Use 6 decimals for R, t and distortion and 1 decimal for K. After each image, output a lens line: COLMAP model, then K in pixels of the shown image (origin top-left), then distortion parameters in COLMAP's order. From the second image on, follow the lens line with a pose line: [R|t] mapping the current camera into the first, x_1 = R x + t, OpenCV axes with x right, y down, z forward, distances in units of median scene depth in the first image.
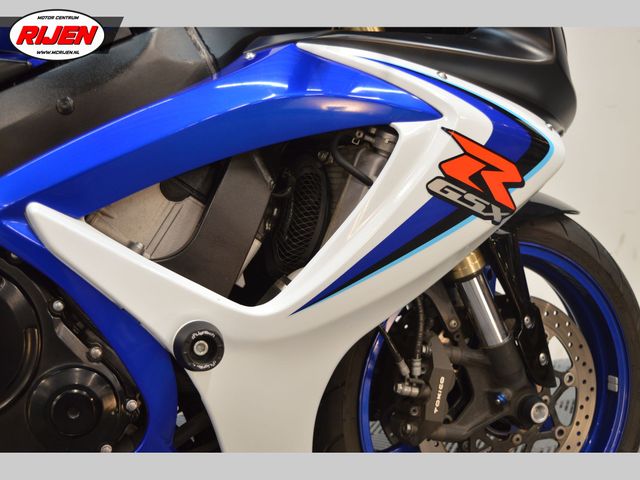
lens RADIAL K [[792.2, 0, 320.0], [0, 792.2, 240.0], [0, 0, 1]] dist [-0.022026, -0.024301]
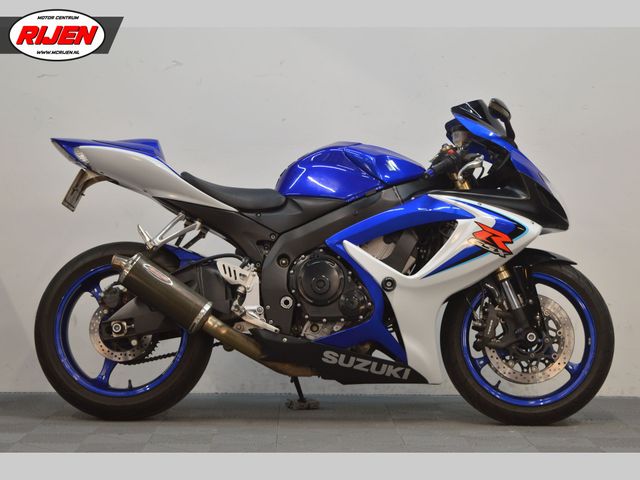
lens RADIAL K [[1475.4, 0, 320.0], [0, 1475.4, 240.0], [0, 0, 1]] dist [0.018507, 0.039711]
pose [[0.929219, 0.007119, -0.369462, 1.592956], [-0.070042, 0.985083, -0.157179, 0.805884], [0.362832, 0.171932, 0.915856, -4.107999]]
